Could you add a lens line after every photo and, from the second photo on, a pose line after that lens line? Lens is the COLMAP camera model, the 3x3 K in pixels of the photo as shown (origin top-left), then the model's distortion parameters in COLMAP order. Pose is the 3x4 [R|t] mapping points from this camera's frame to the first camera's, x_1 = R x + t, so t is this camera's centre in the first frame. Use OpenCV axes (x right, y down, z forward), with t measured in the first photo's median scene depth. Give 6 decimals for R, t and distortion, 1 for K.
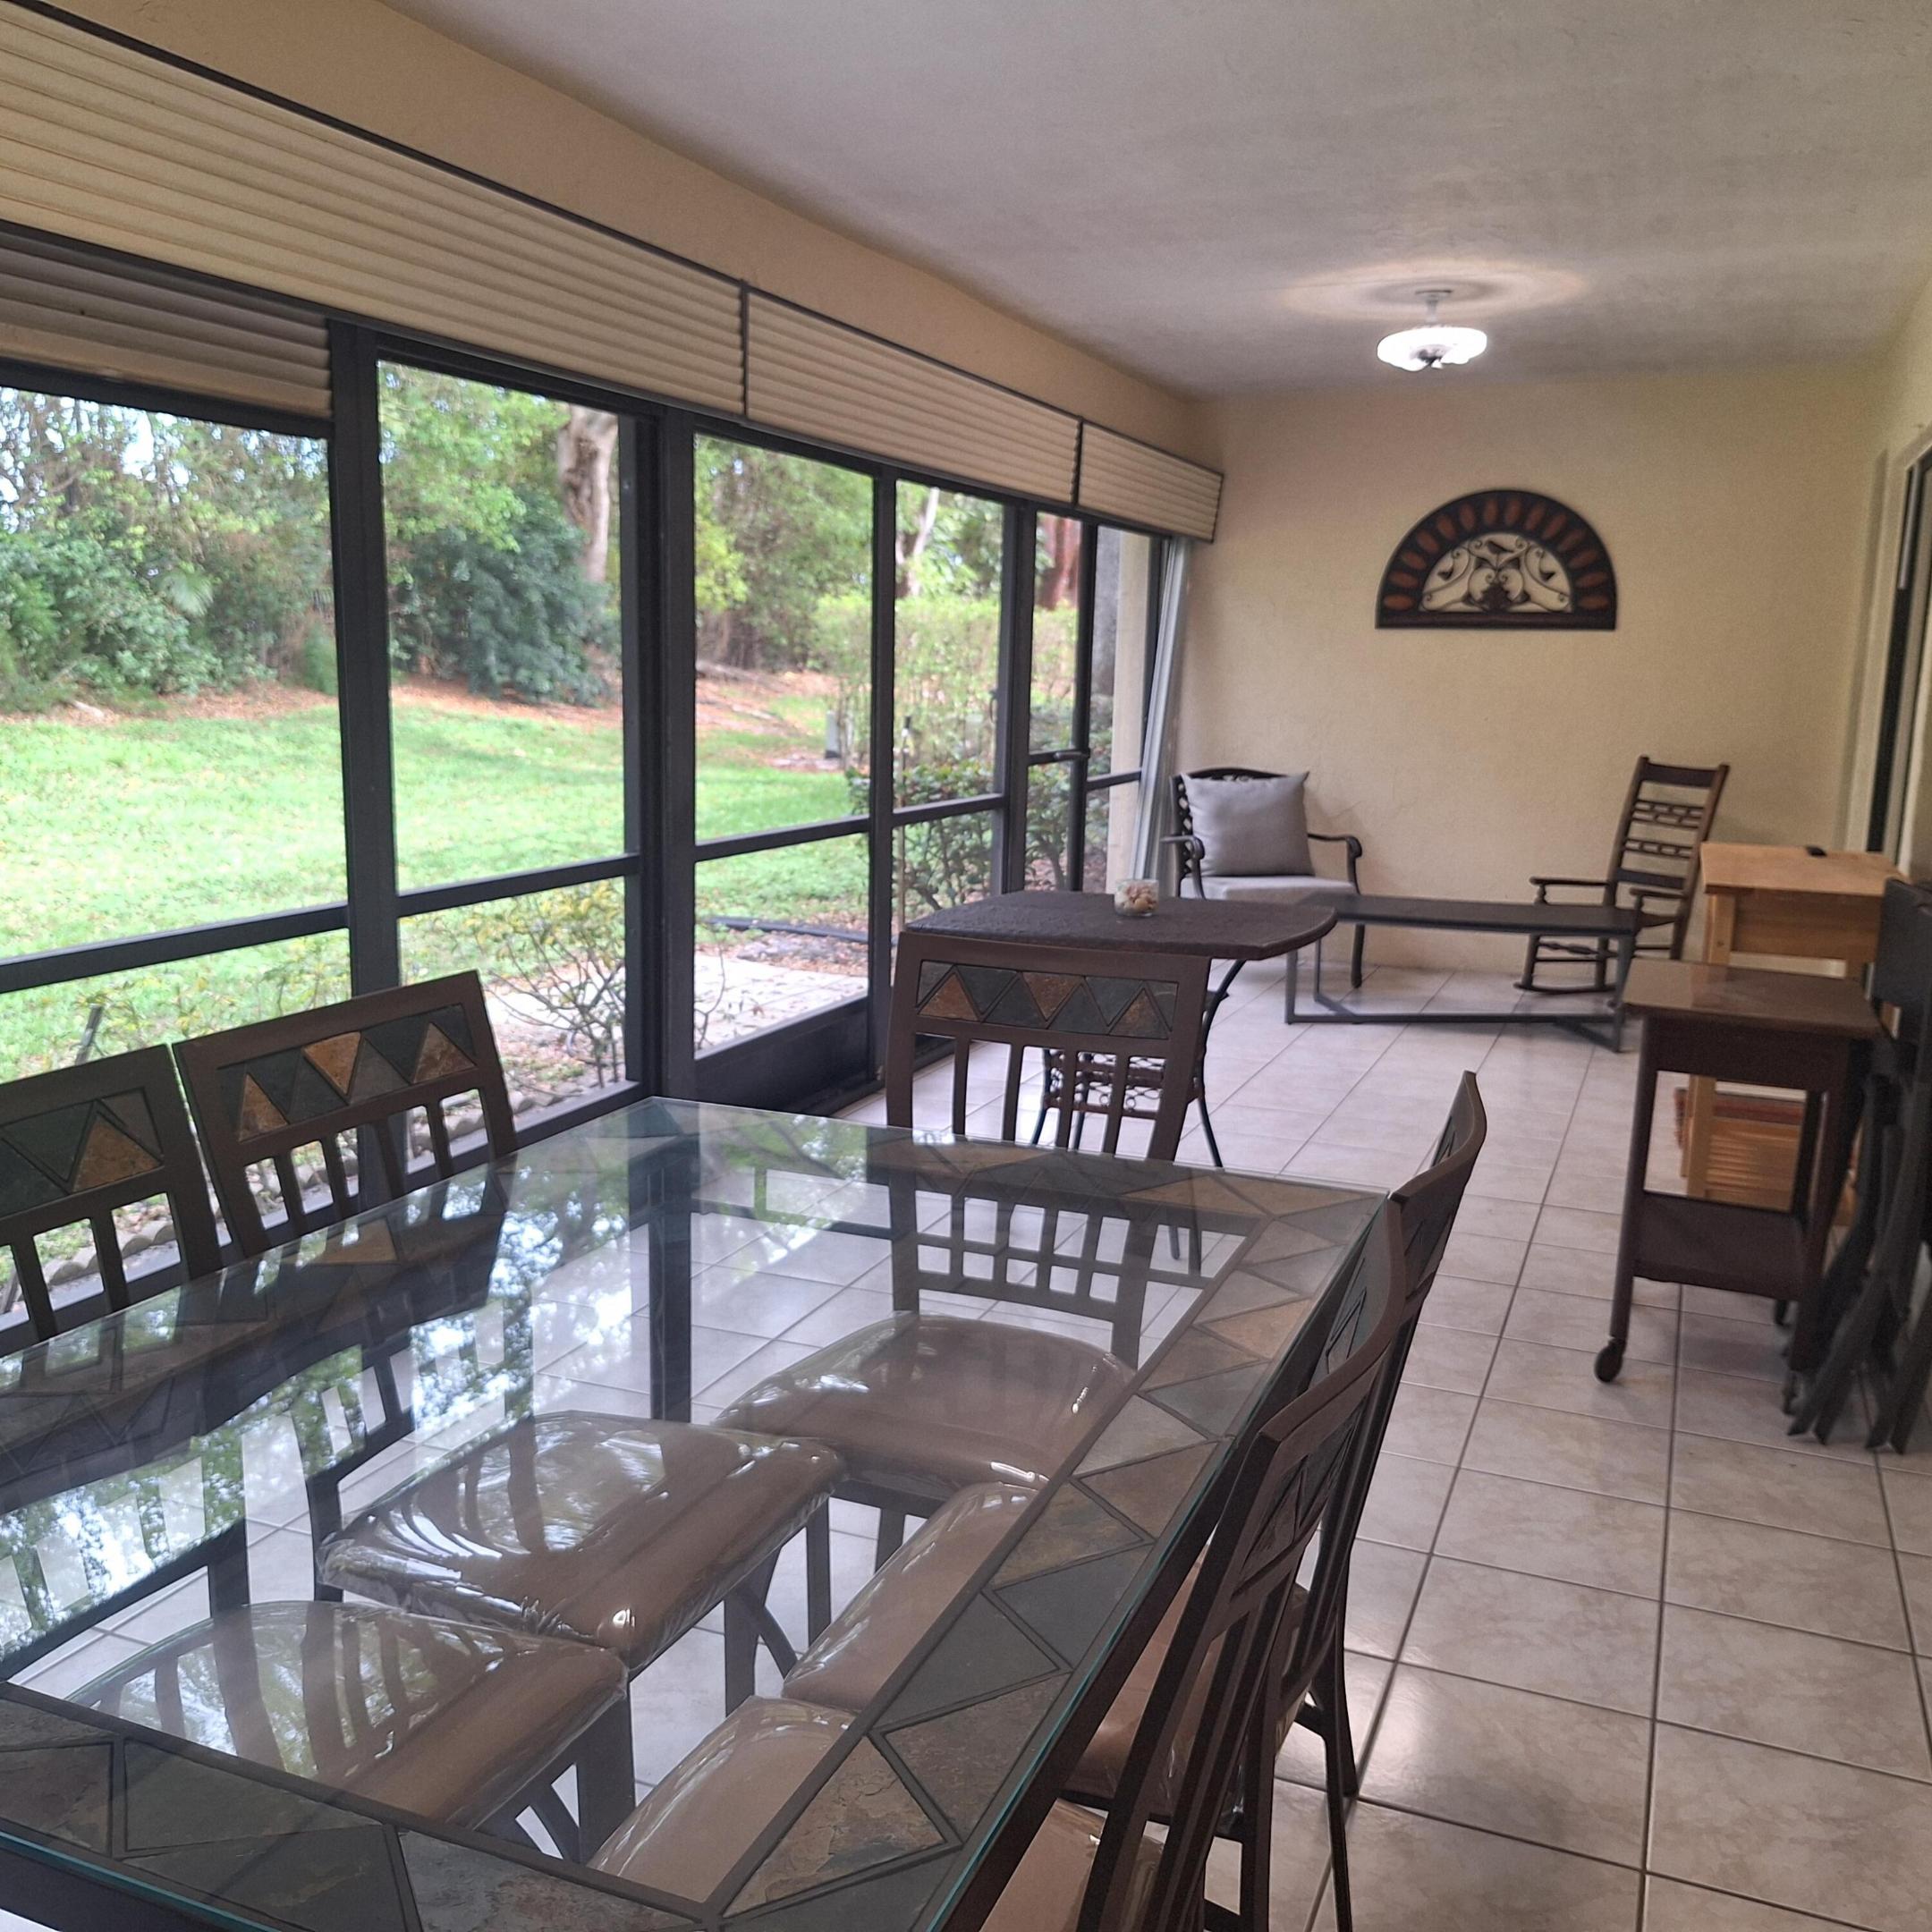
lens RADIAL K [[1785.5, 0, 972.6], [0, 1785.5, 989.6], [0, 0, 1]] dist [0.121404, -0.229132]
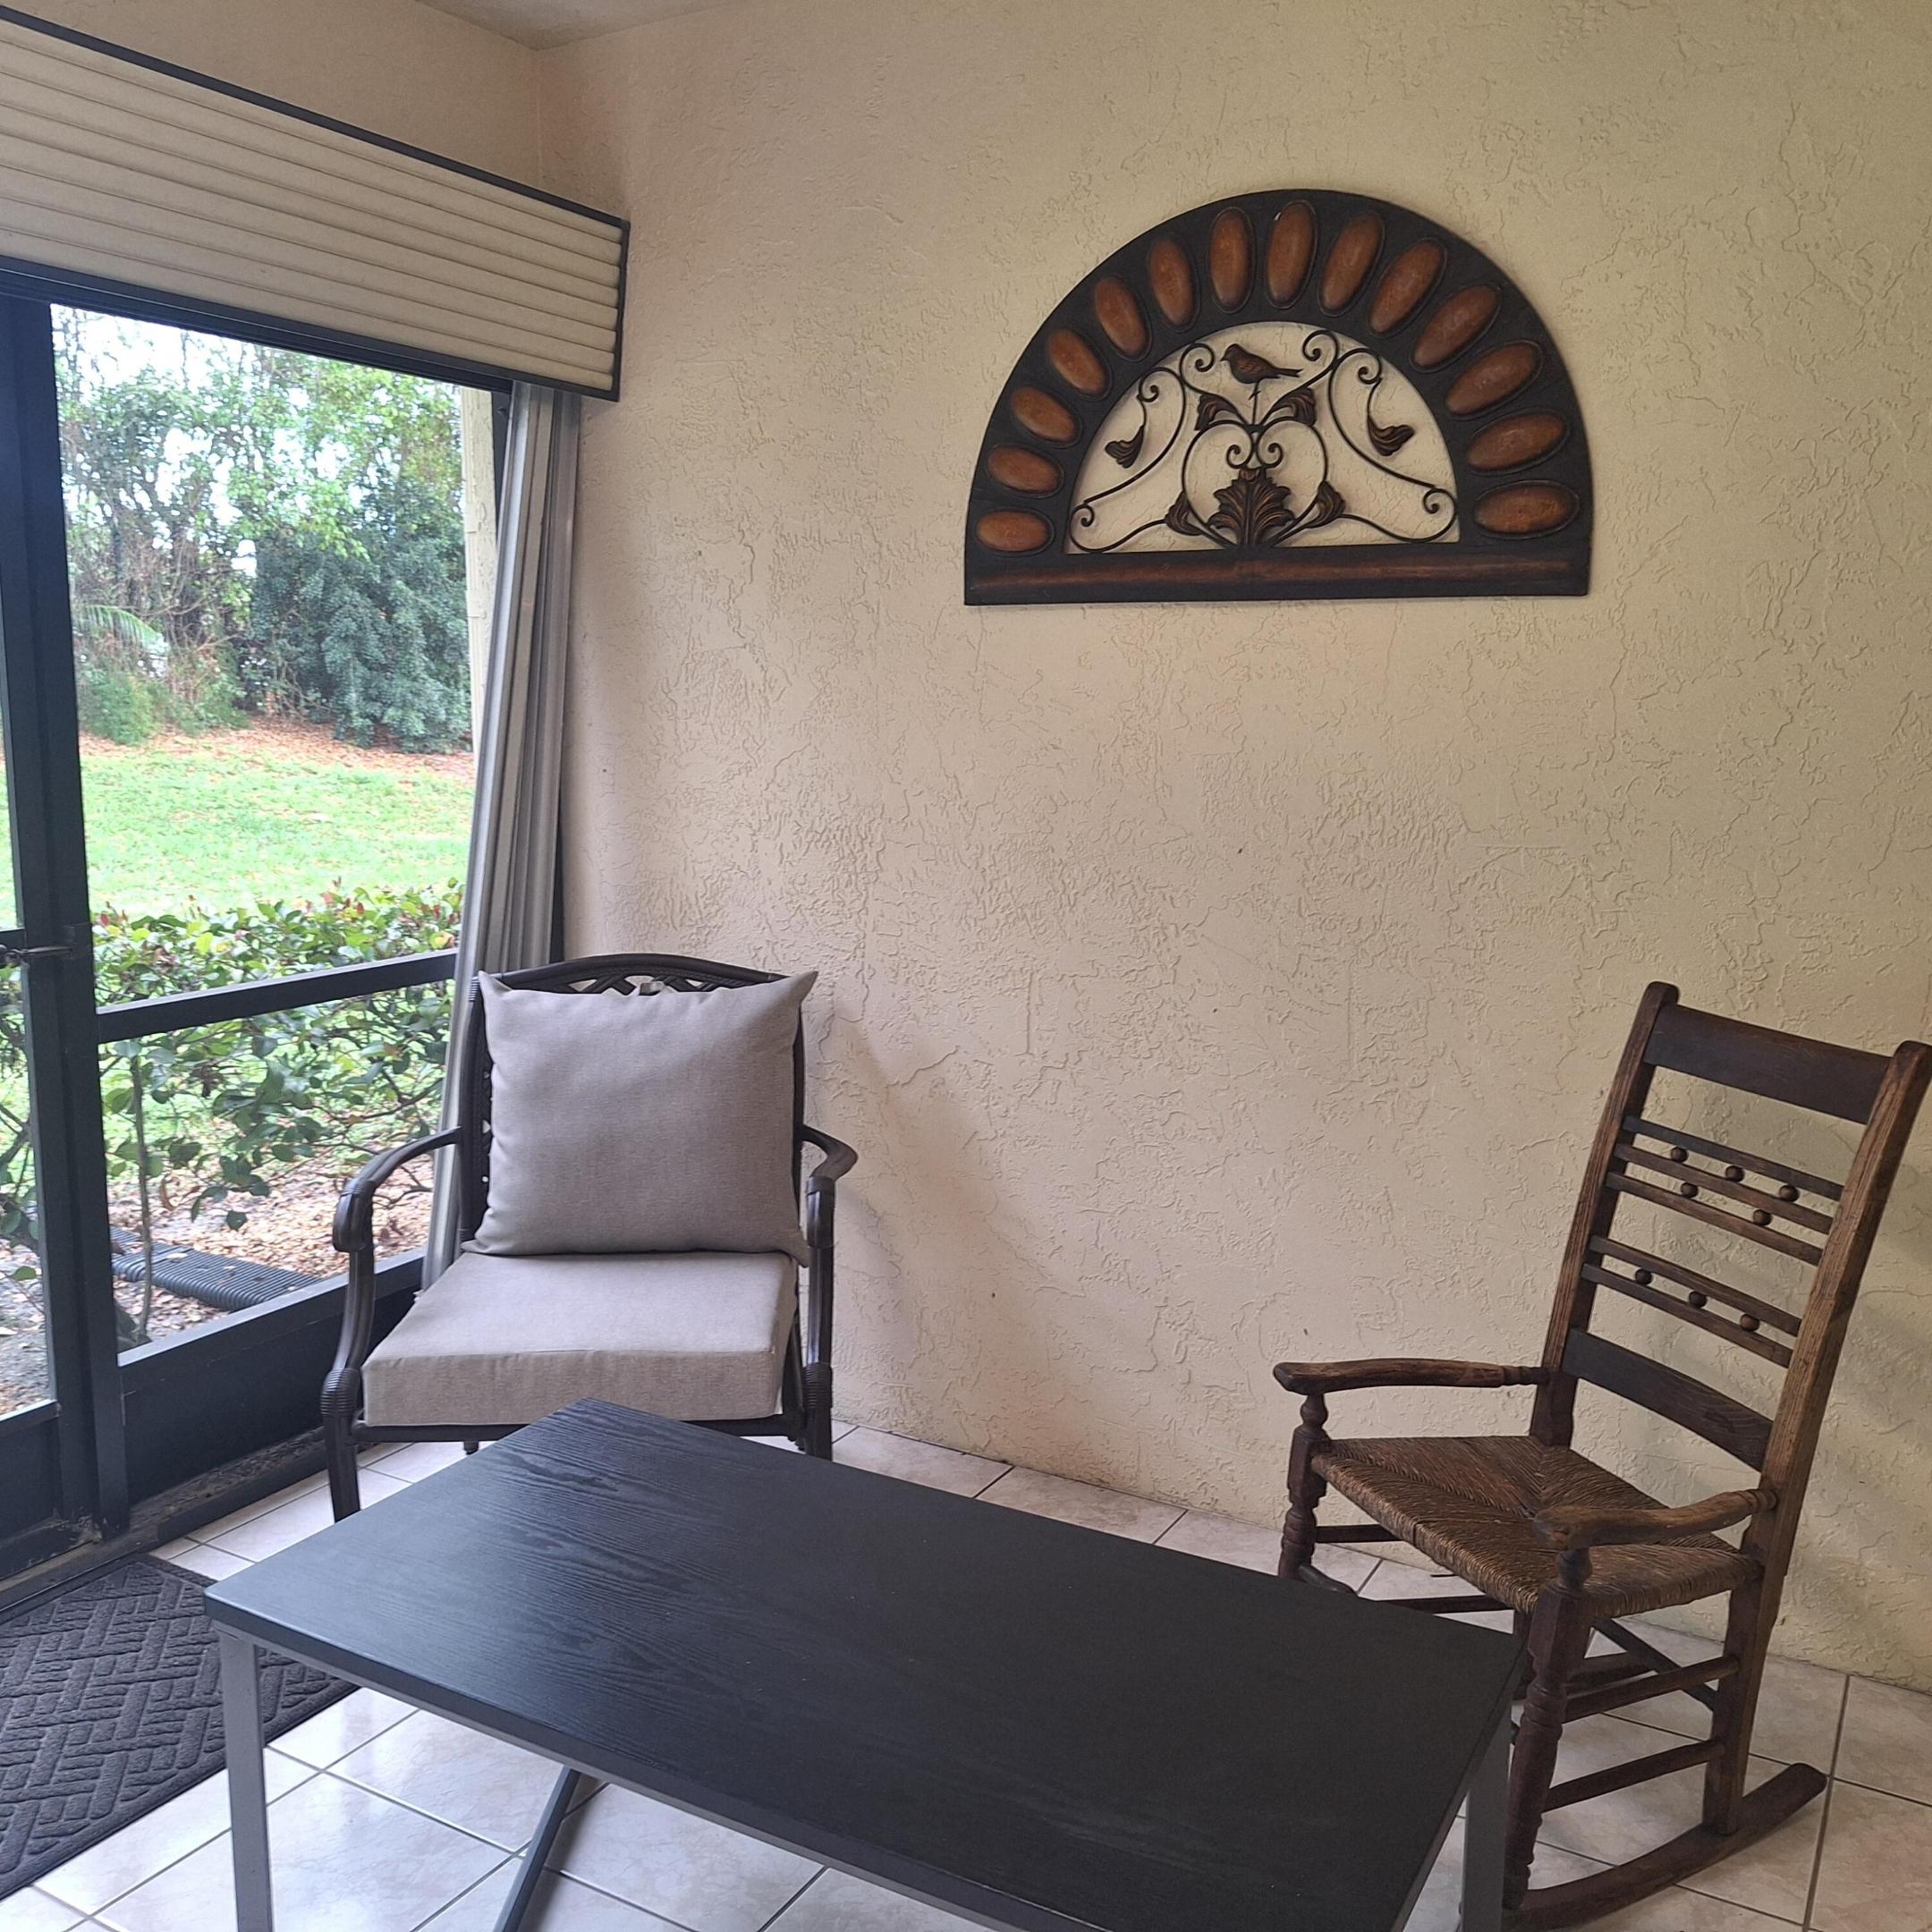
lens RADIAL K [[1785.5, 0, 972.6], [0, 1785.5, 989.6], [0, 0, 1]] dist [0.121404, -0.229132]
pose [[0.991856, 0.012746, -0.126728, 0.280546], [-0.015018, 0.999743, -0.016996, -0.116190], [0.126479, 0.018760, 0.991792, 0.644243]]
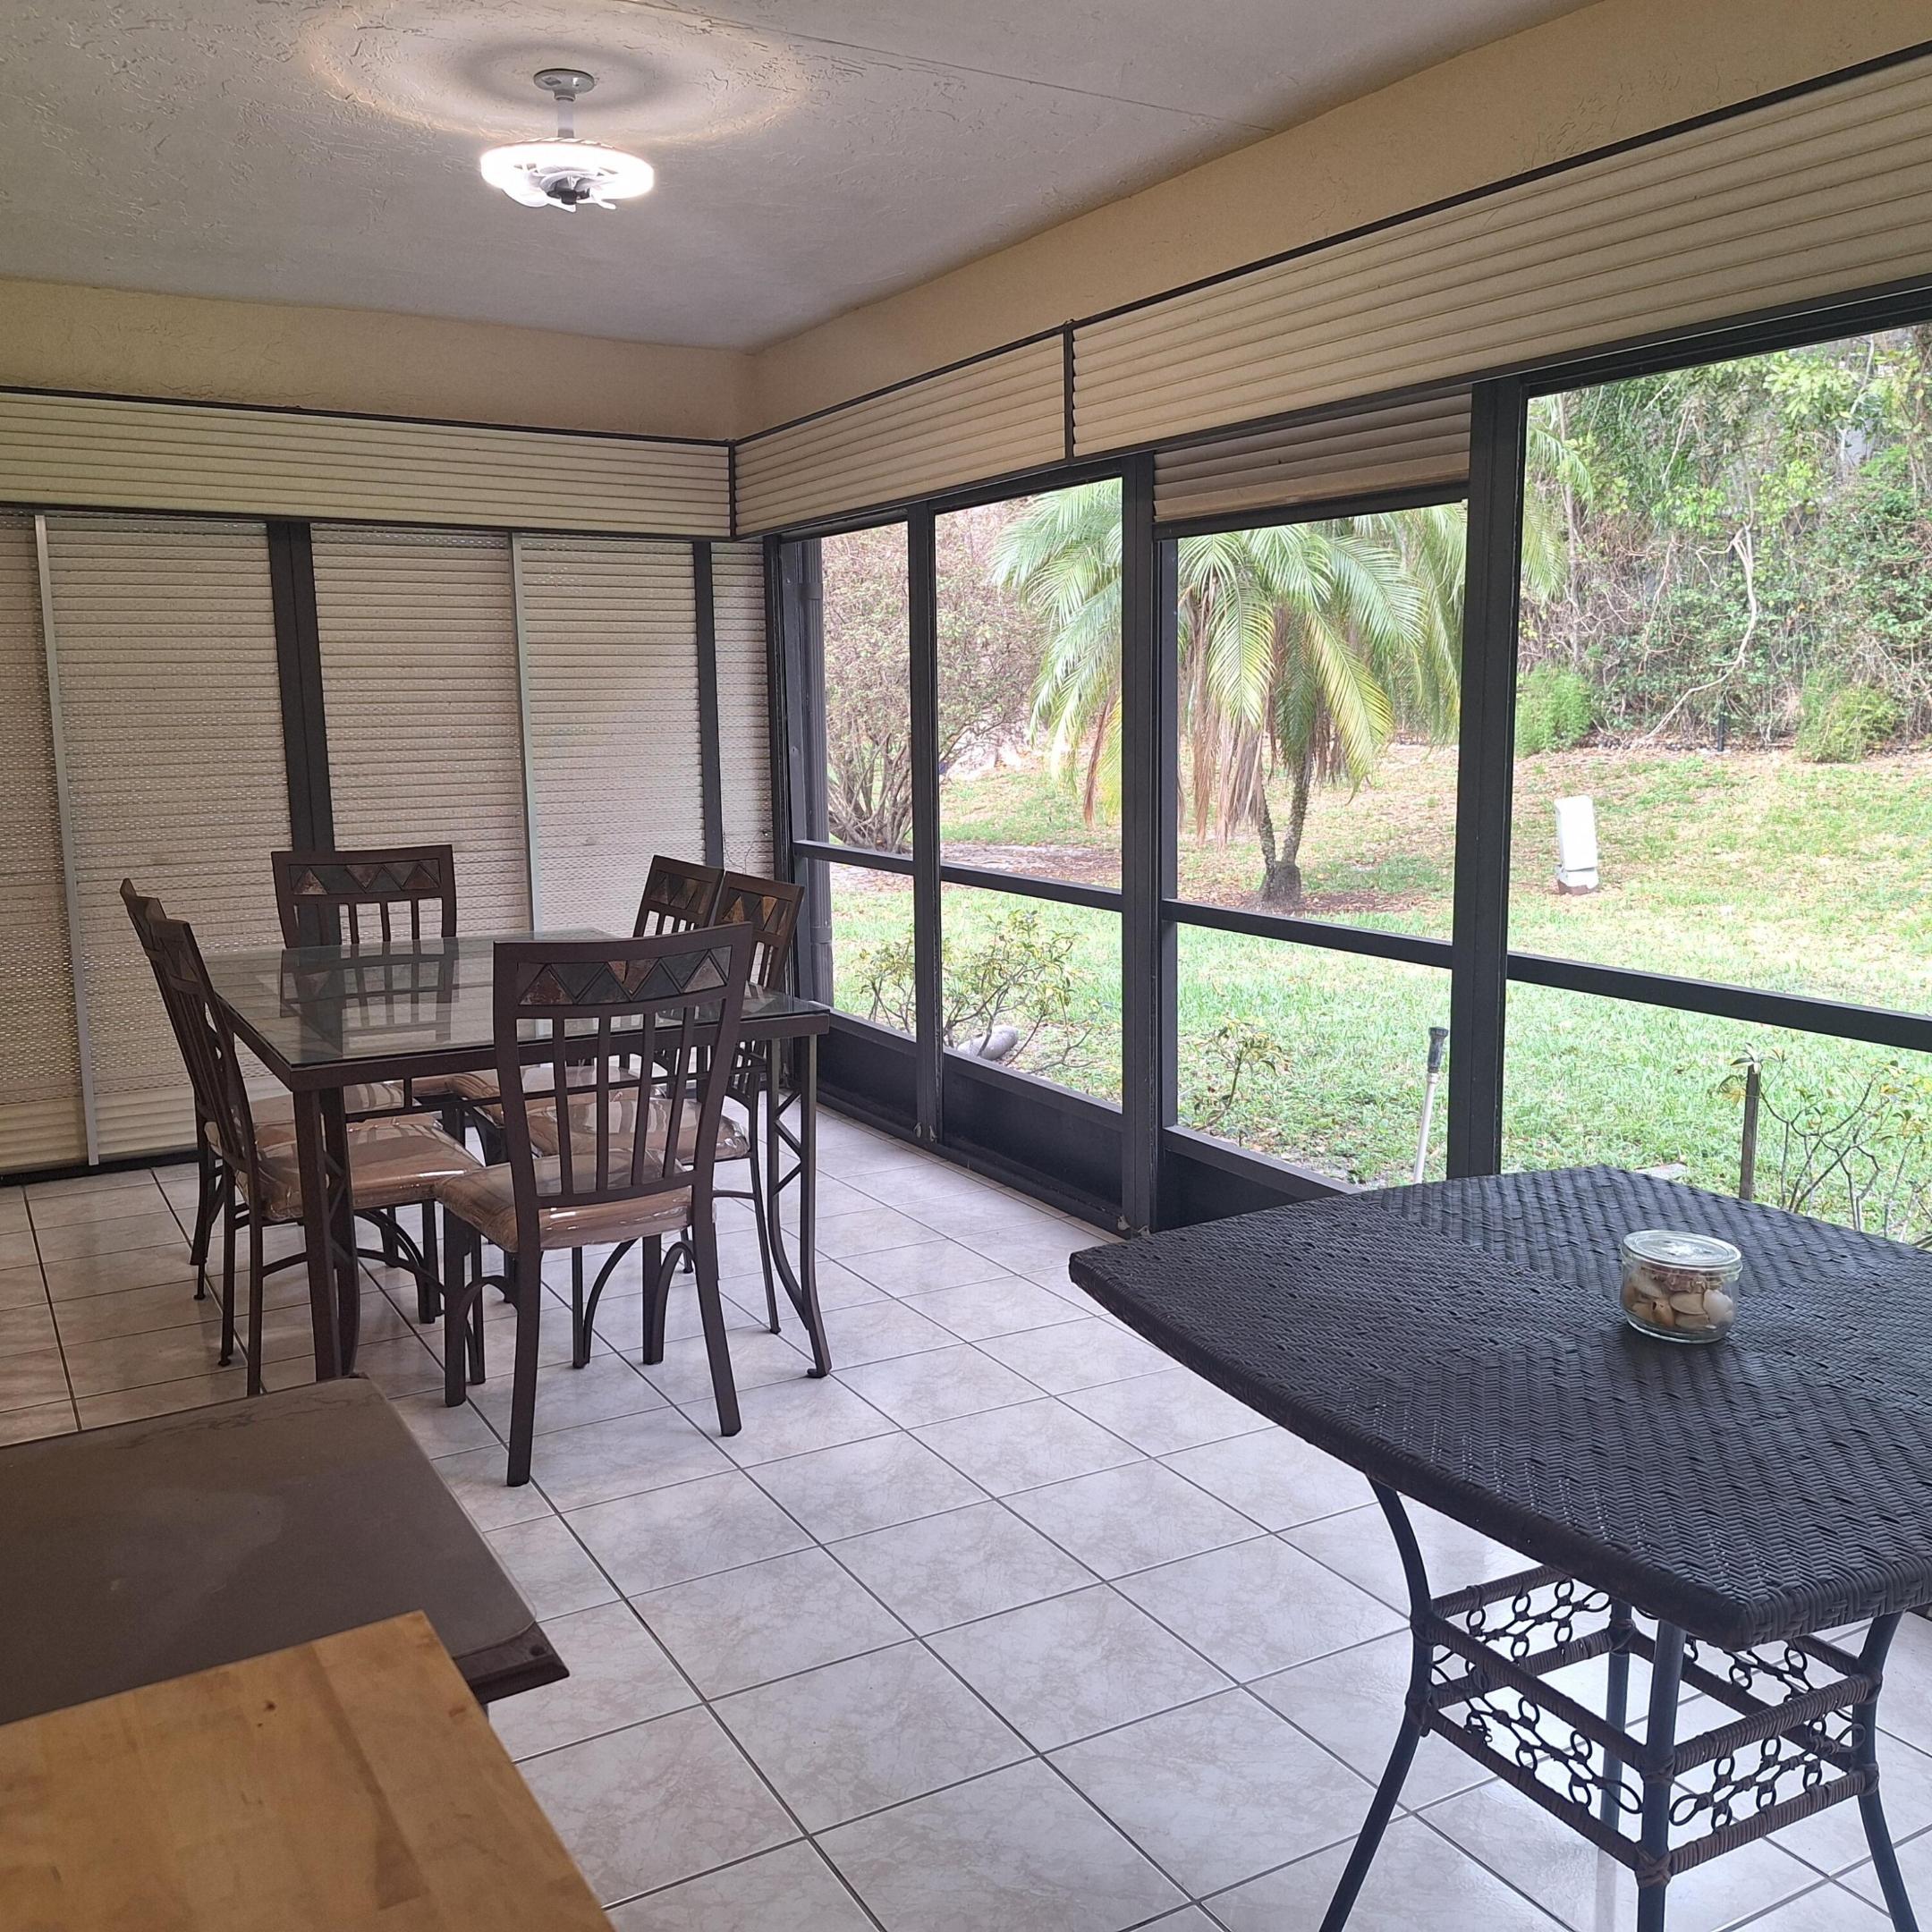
lens RADIAL K [[1785.5, 0, 972.6], [0, 1785.5, 989.6], [0, 0, 1]] dist [0.121404, -0.229132]
pose [[-0.627301, 0.099625, -0.772378, 1.618304], [-0.156839, 0.955302, 0.250599, -0.646826], [0.762820, 0.278340, -0.583637, 3.747739]]
